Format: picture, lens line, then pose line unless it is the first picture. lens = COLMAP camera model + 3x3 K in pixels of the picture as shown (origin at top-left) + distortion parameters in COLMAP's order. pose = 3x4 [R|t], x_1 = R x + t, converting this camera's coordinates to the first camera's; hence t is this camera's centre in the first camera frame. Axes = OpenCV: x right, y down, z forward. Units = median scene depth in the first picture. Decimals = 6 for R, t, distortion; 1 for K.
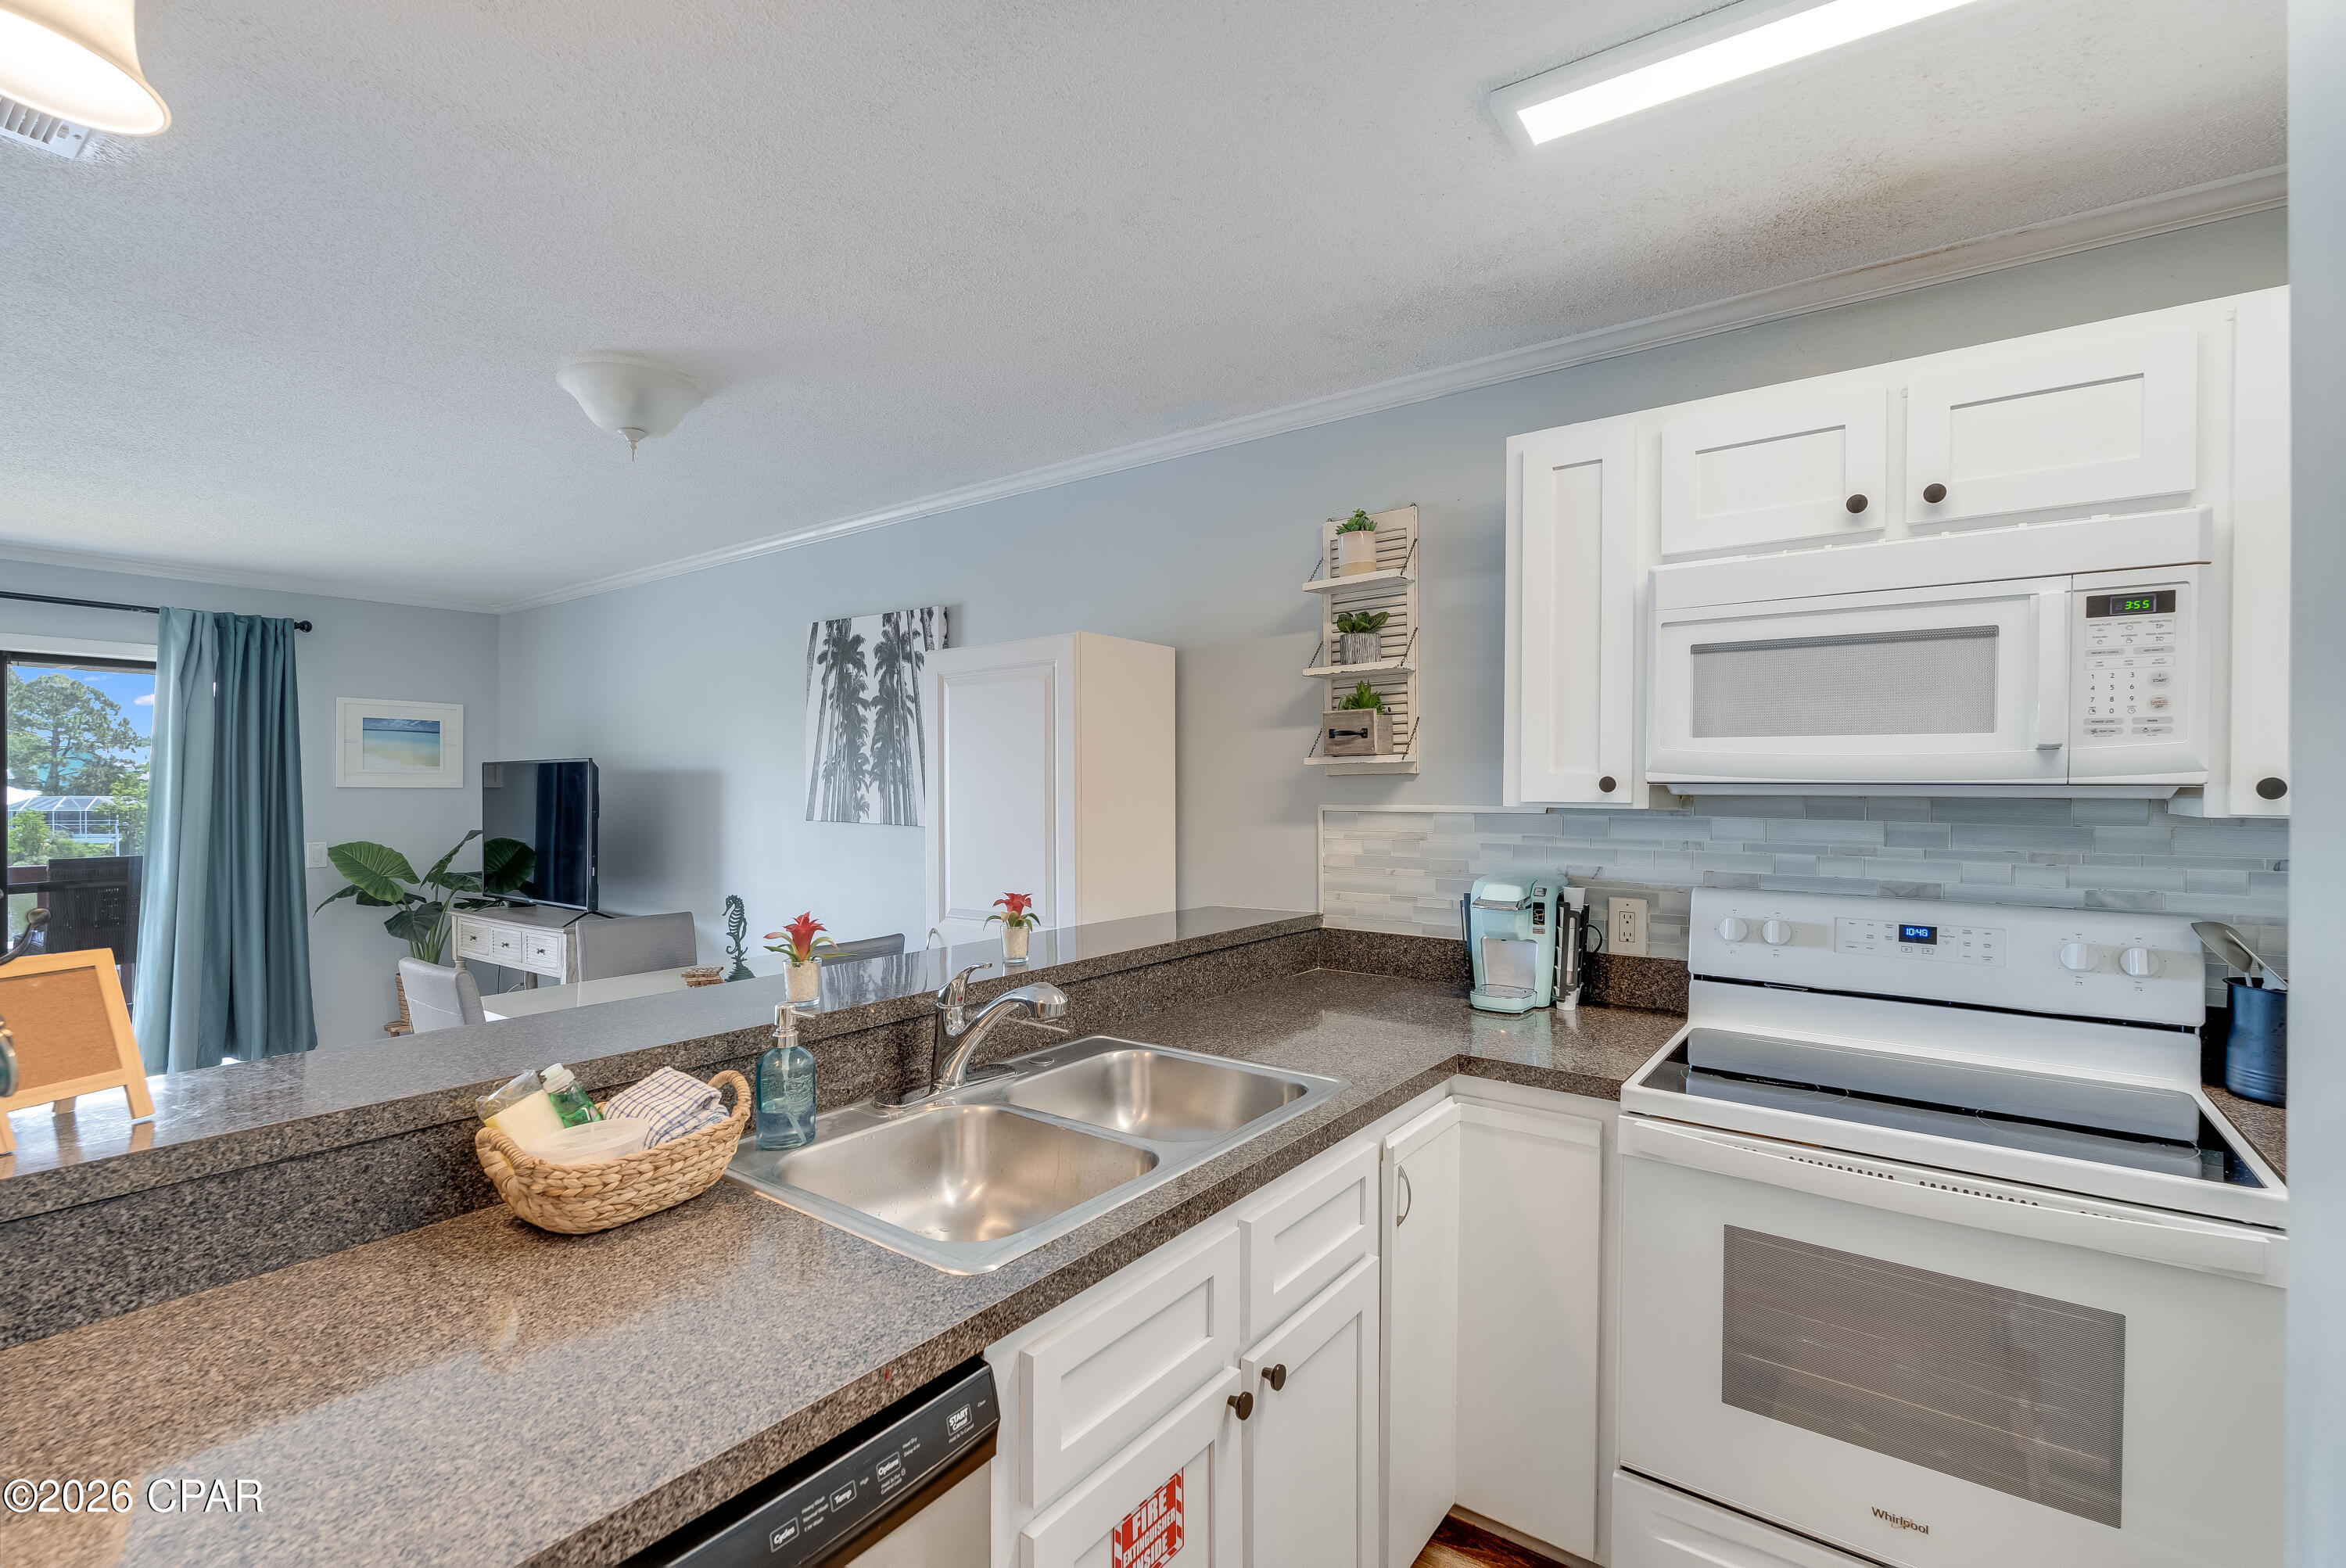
lens RADIAL K [[1052.9, 0, 1168.6], [0, 1052.9, 789.5], [0, 0, 1]] dist [-0.000259, -0.000438]
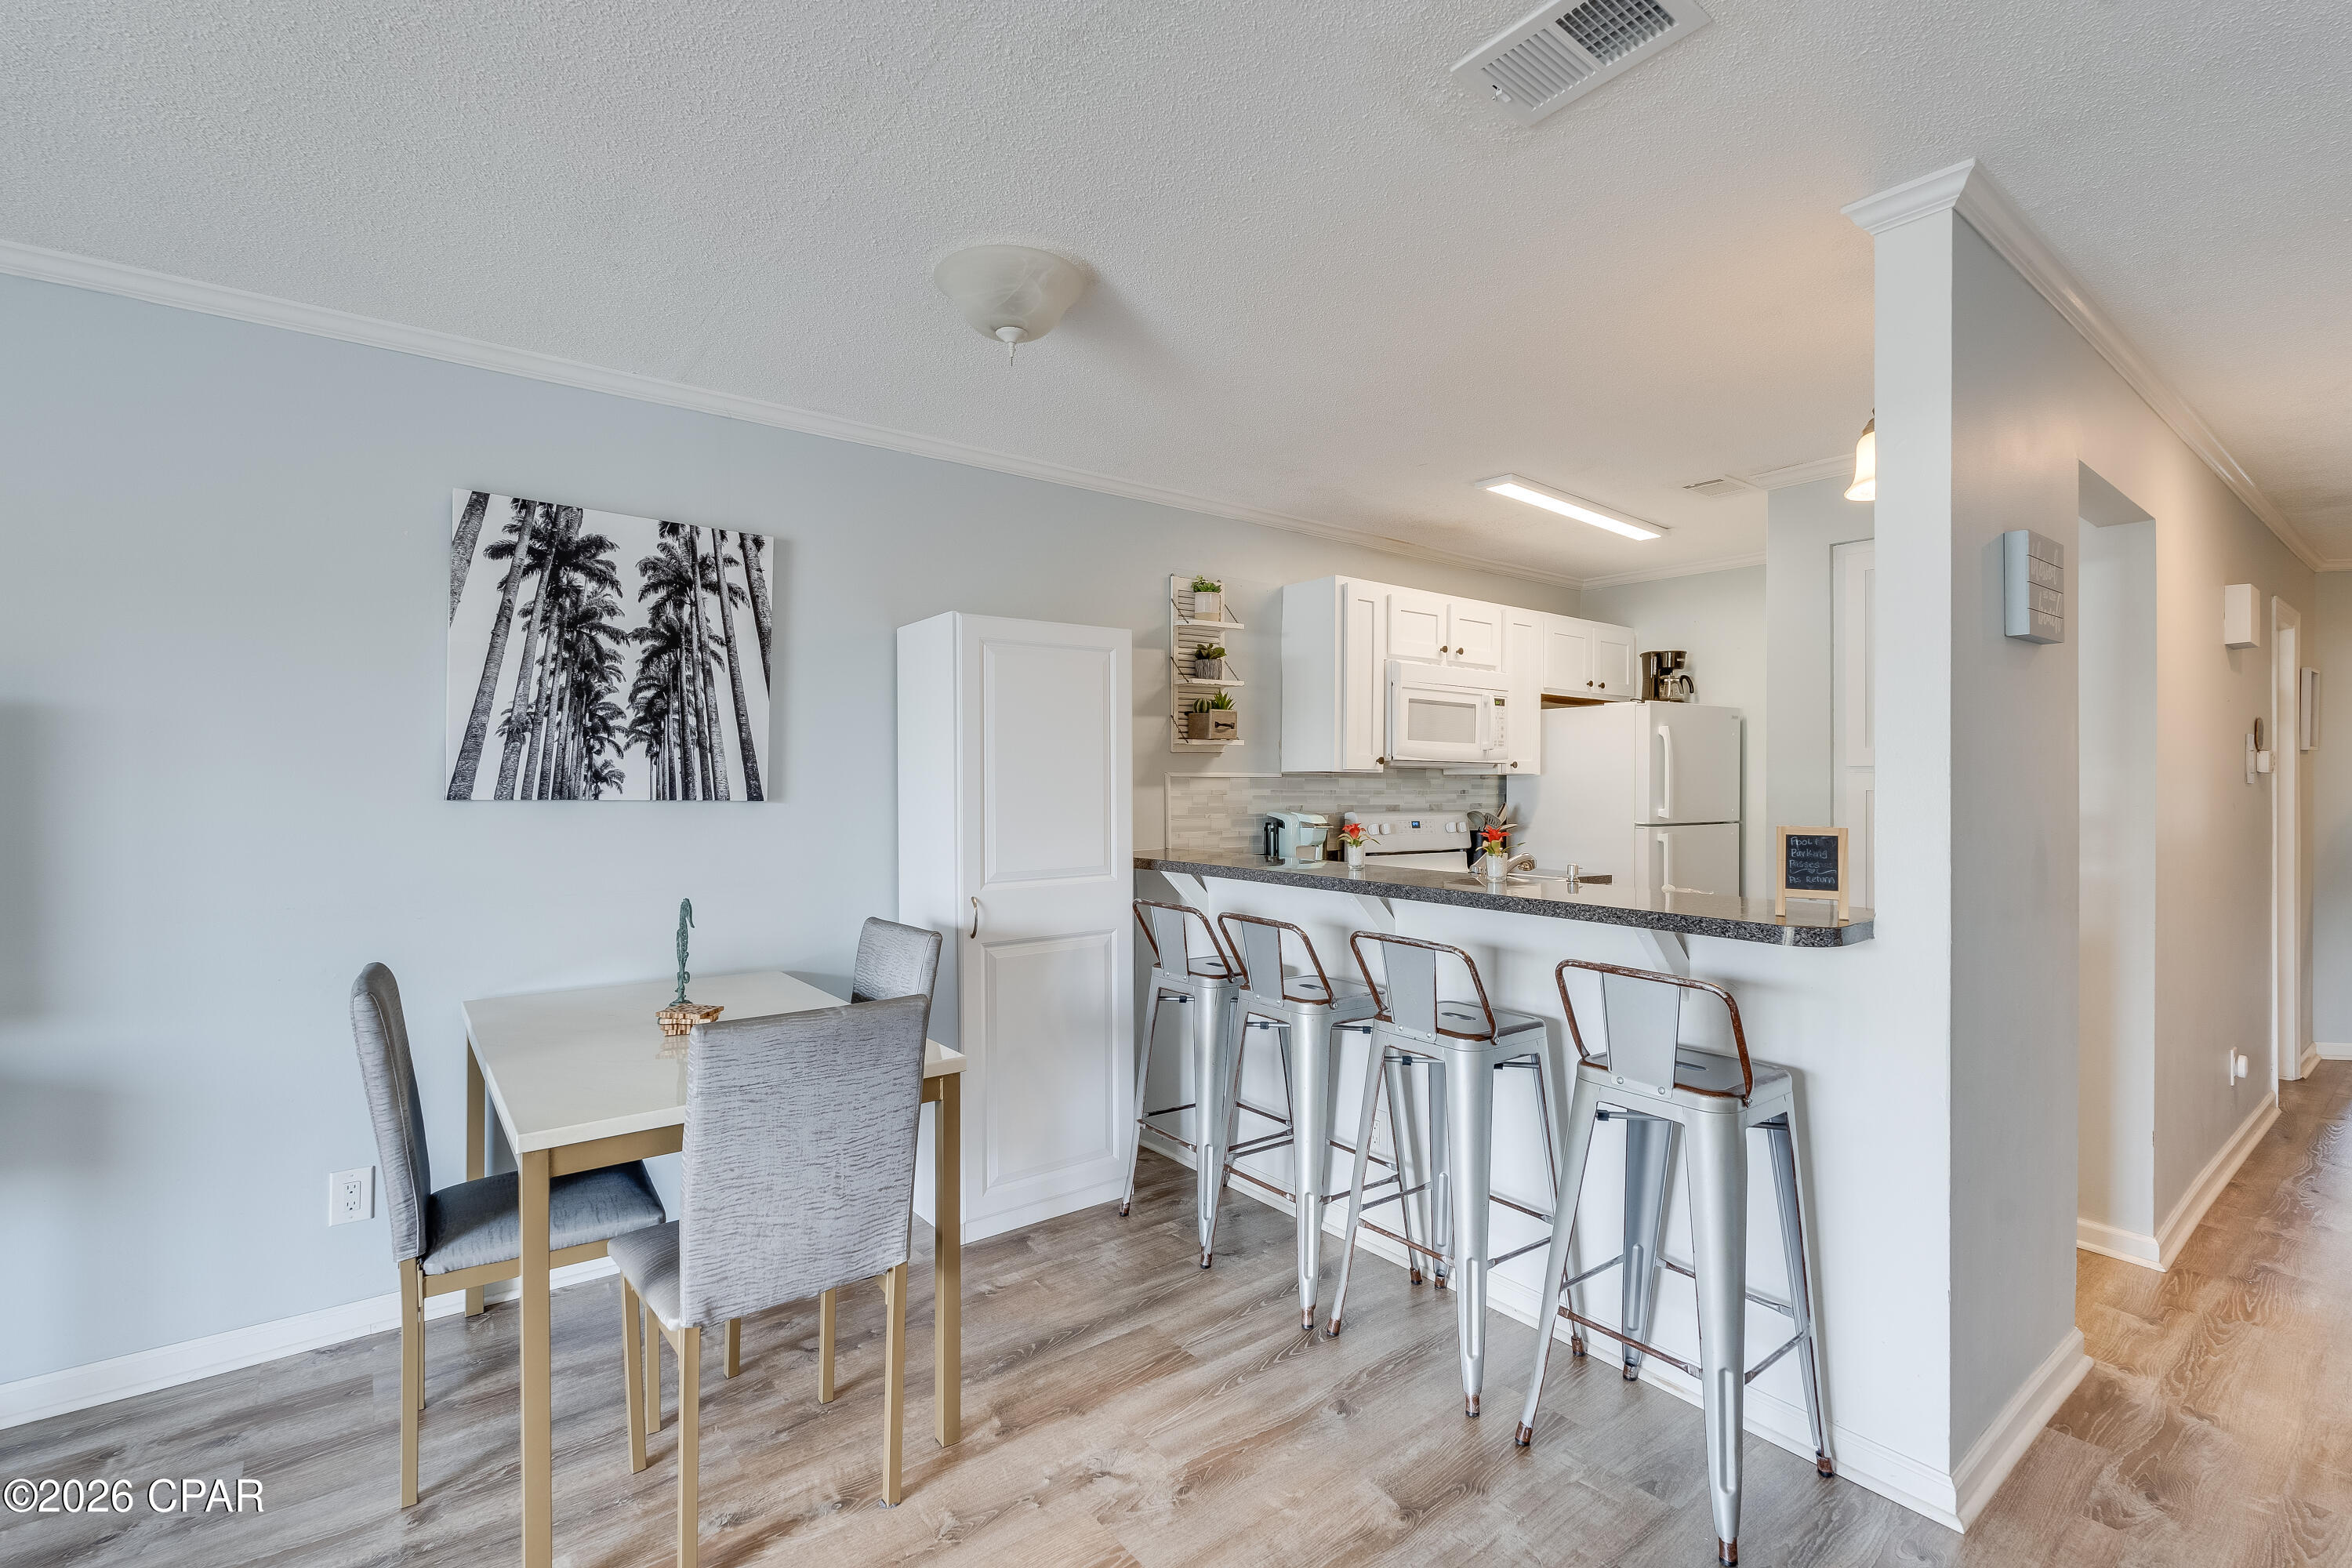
lens RADIAL K [[1040.0, 0, 1179.2], [0, 1040.0, 777.6], [0, 0, 1]] dist [-0.002849, 0.000278]
pose [[0.270468, 0.002856, 0.962725, -1.442239], [-0.001073, 0.999996, -0.002665, 0.030050], [-0.962728, -0.000312, 0.270470, 0.721298]]
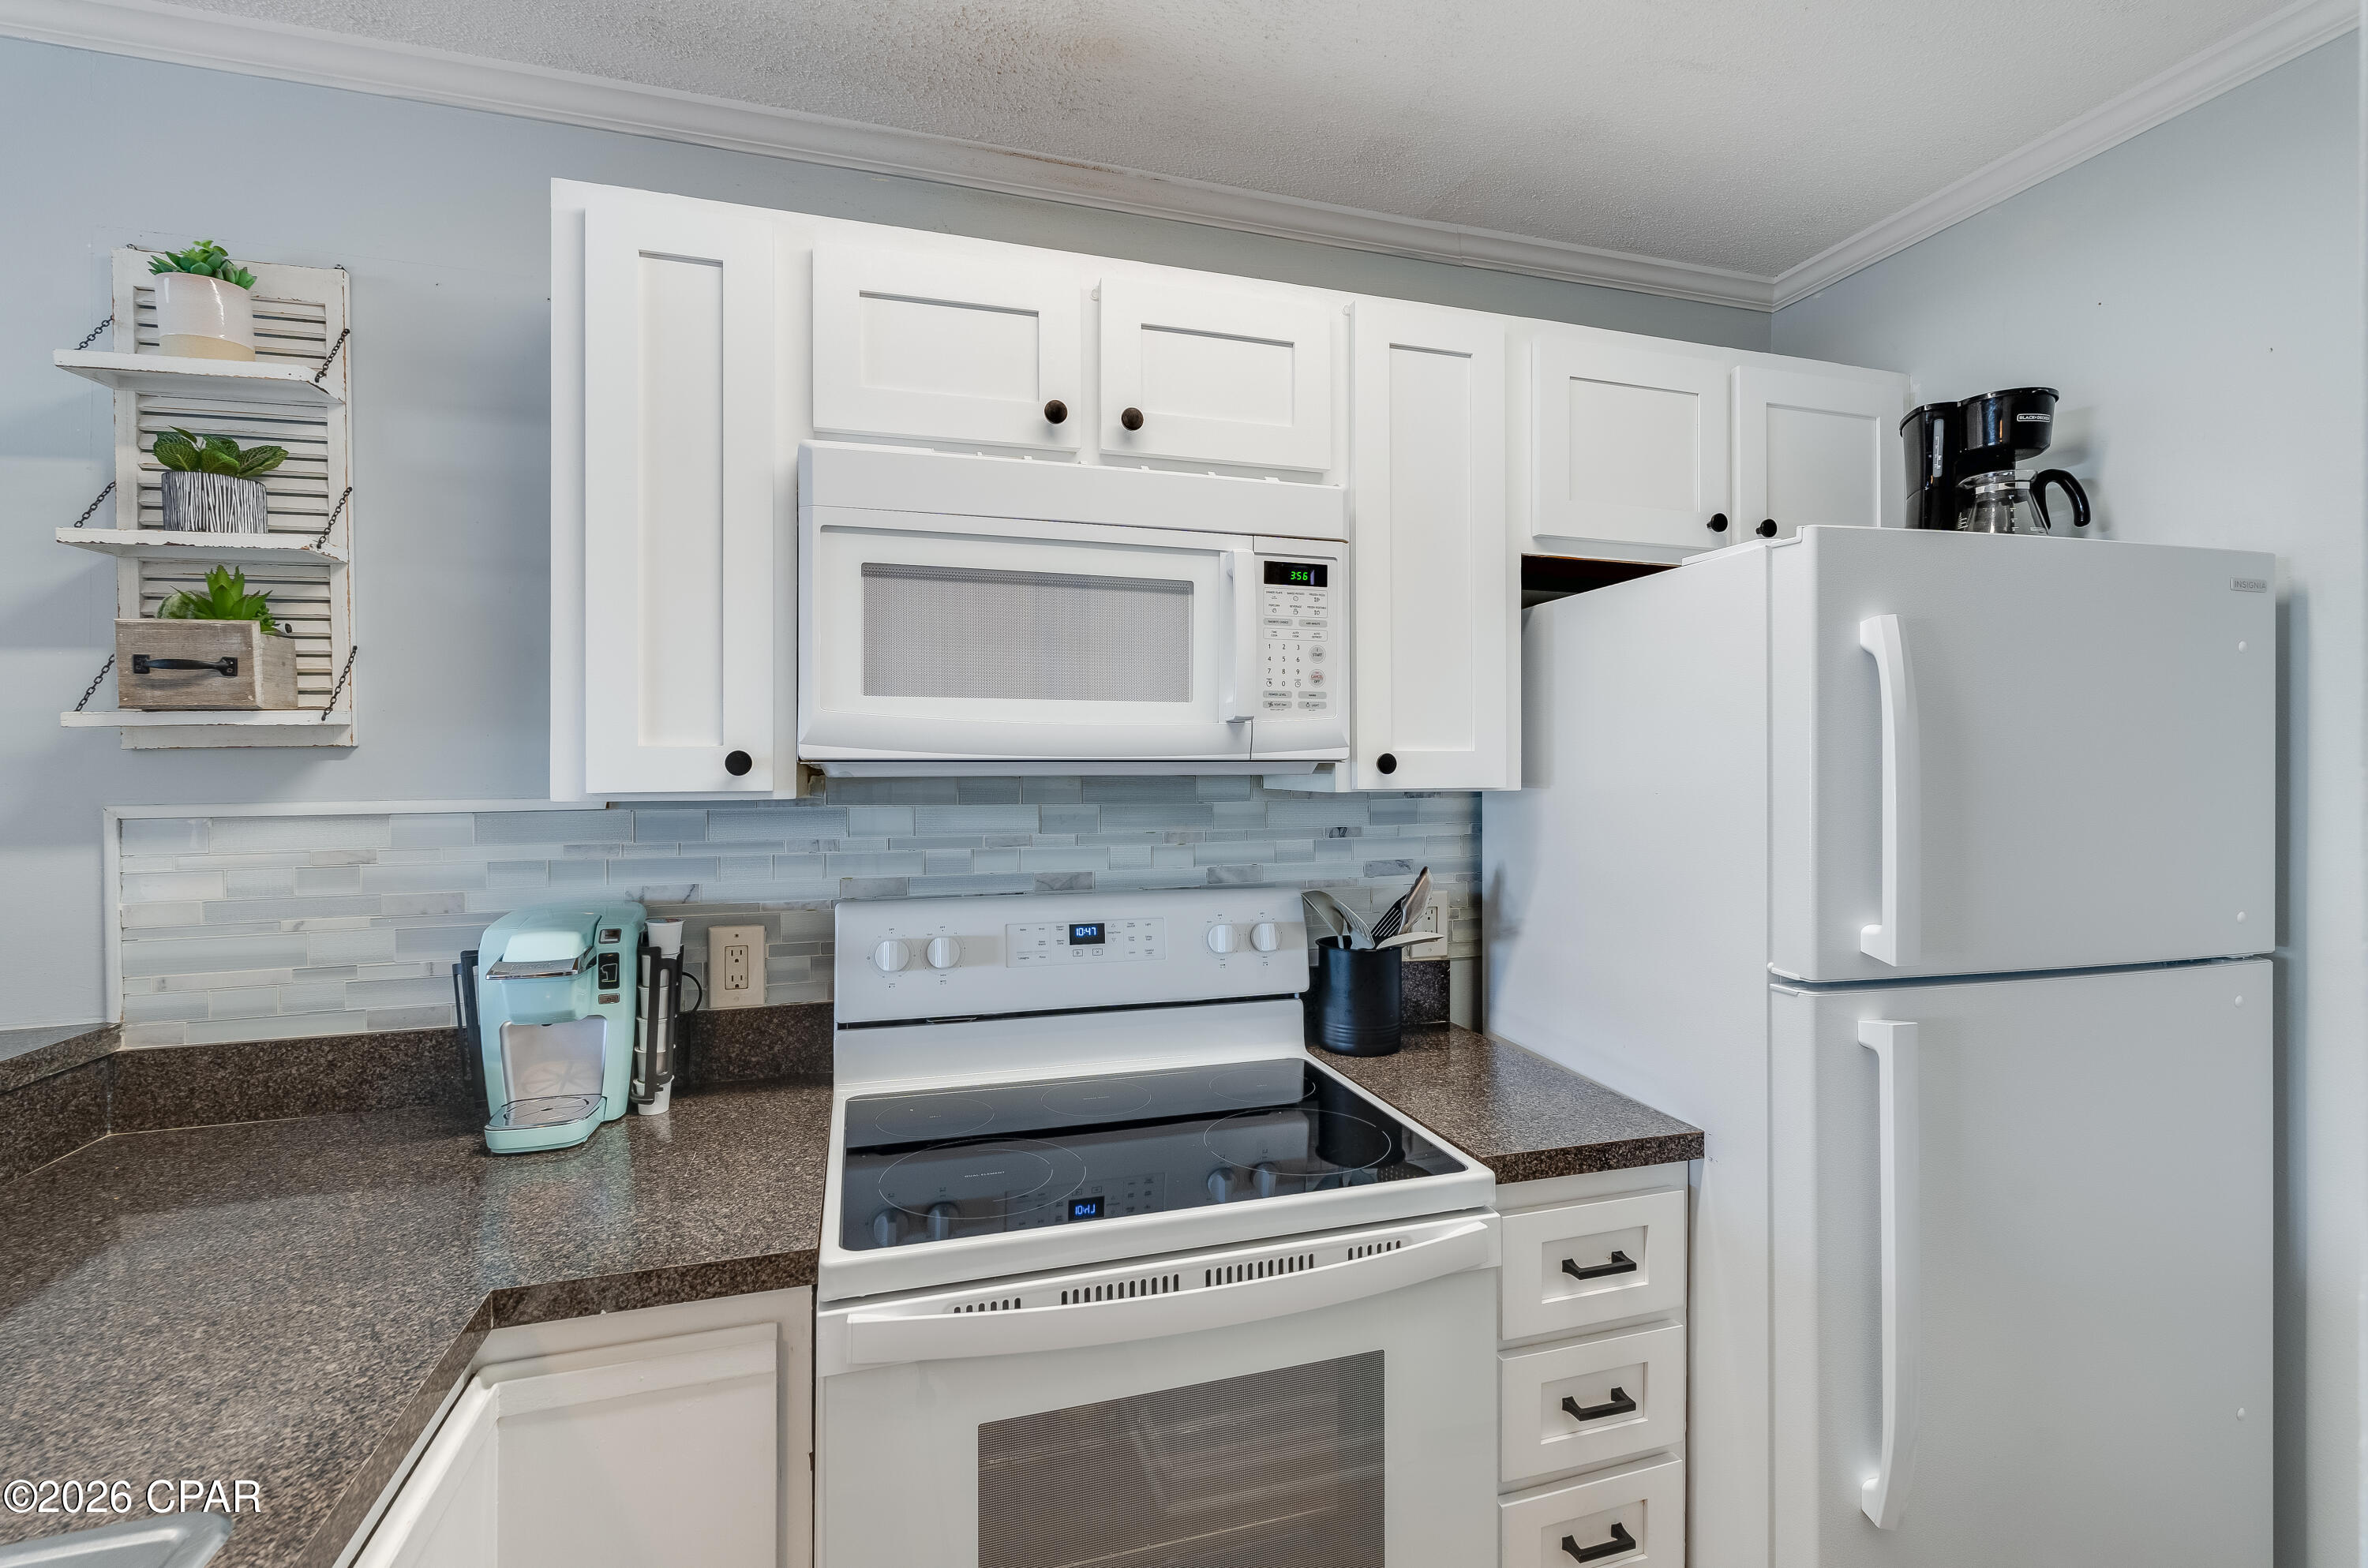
lens RADIAL K [[1046.9, 0, 1195.2], [0, 1046.9, 764.7], [0, 0, 1]] dist [-0.002849, 0.000278]
pose [[0.586737, -0.005875, 0.809756, 0.053148], [0.009116, 0.999958, 0.000650, -0.001540], [-0.809726, 0.007000, 0.586766, 0.344700]]
